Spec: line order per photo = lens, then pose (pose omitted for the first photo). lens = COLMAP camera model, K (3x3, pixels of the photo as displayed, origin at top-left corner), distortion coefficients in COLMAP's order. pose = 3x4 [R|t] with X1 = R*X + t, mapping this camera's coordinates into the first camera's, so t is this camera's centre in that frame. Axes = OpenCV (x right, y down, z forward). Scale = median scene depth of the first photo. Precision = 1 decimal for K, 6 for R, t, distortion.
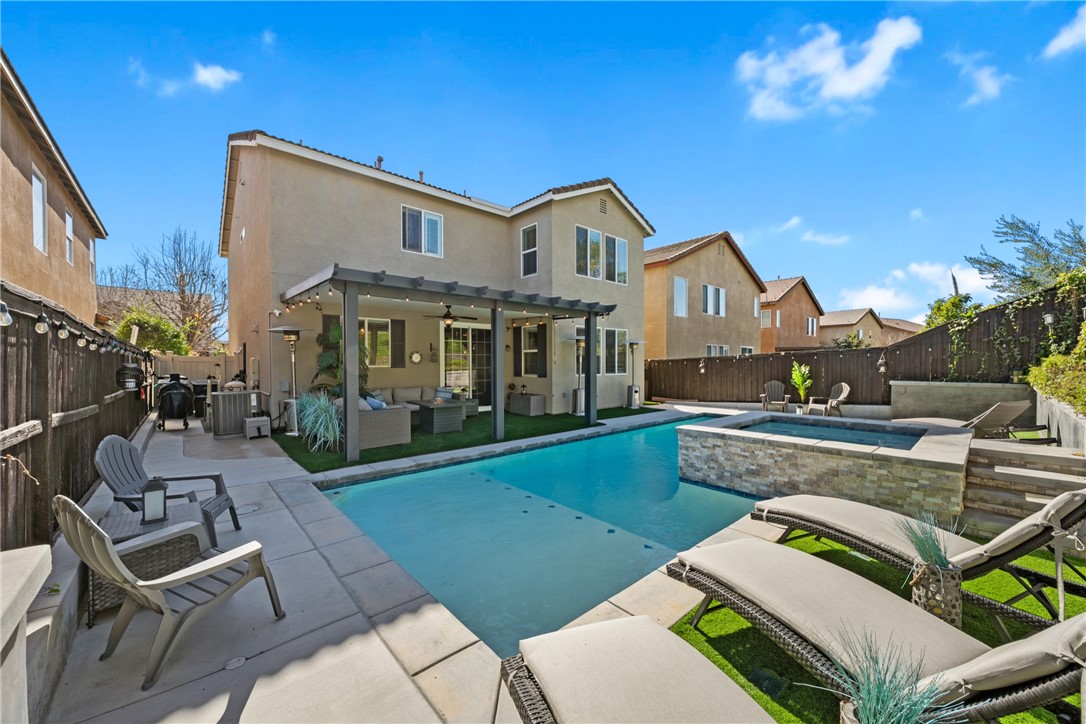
lens RADIAL K [[379.6, 0, 544.4], [0, 379.6, 358.2], [0, 0, 1]] dist [-0.001554, 0.000223]
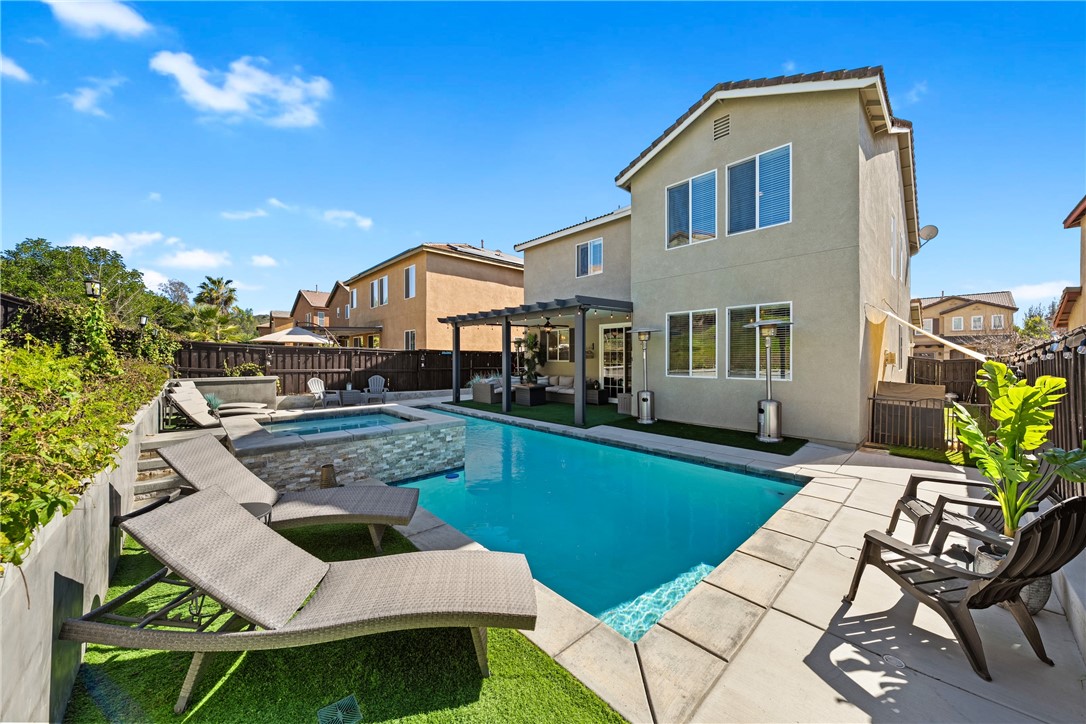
lens RADIAL K [[379.6, 0, 543.2], [0, 379.6, 356.8], [0, 0, 1]] dist [-0.001554, 0.000223]
pose [[0.050000, 0.000381, -0.998749, 0.898661], [0.007404, 0.999972, 0.000752, 0.002698], [0.998722, -0.007432, 0.049996, 0.718607]]
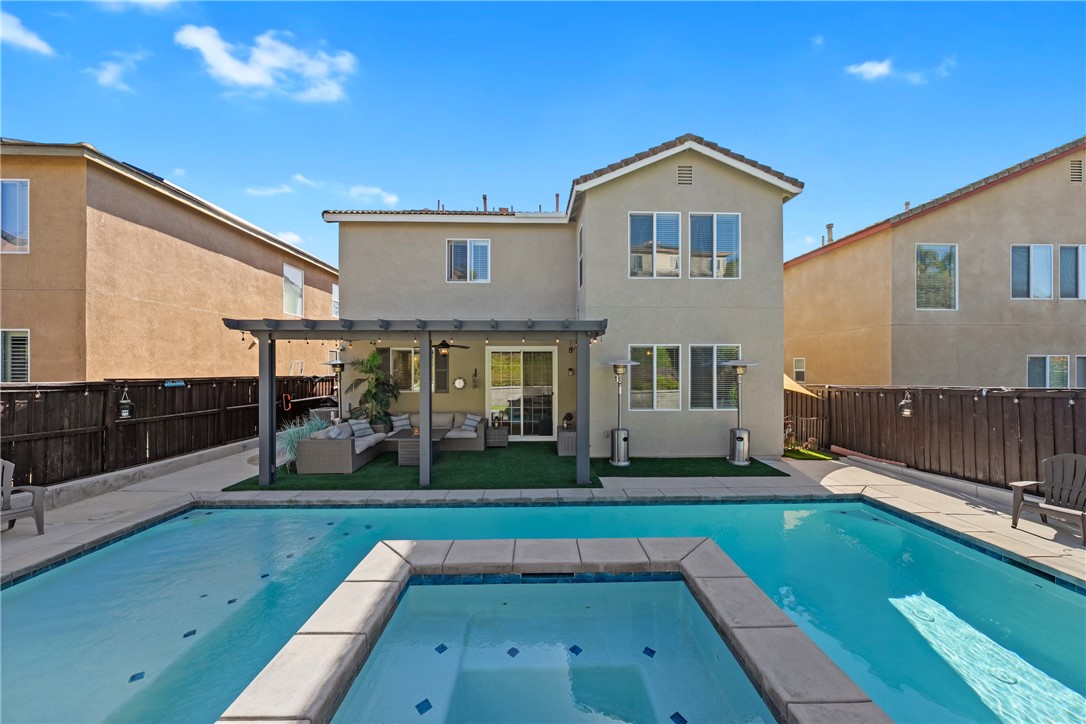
lens RADIAL K [[372.0, 0, 542.0], [0, 372.0, 366.2], [0, 0, 1]] dist [-0.008207, -0.000157]
pose [[0.781652, 0.002518, -0.623710, 0.423986], [0.001786, 0.999979, 0.006276, -0.049785], [0.623712, -0.006020, 0.781631, 0.313147]]
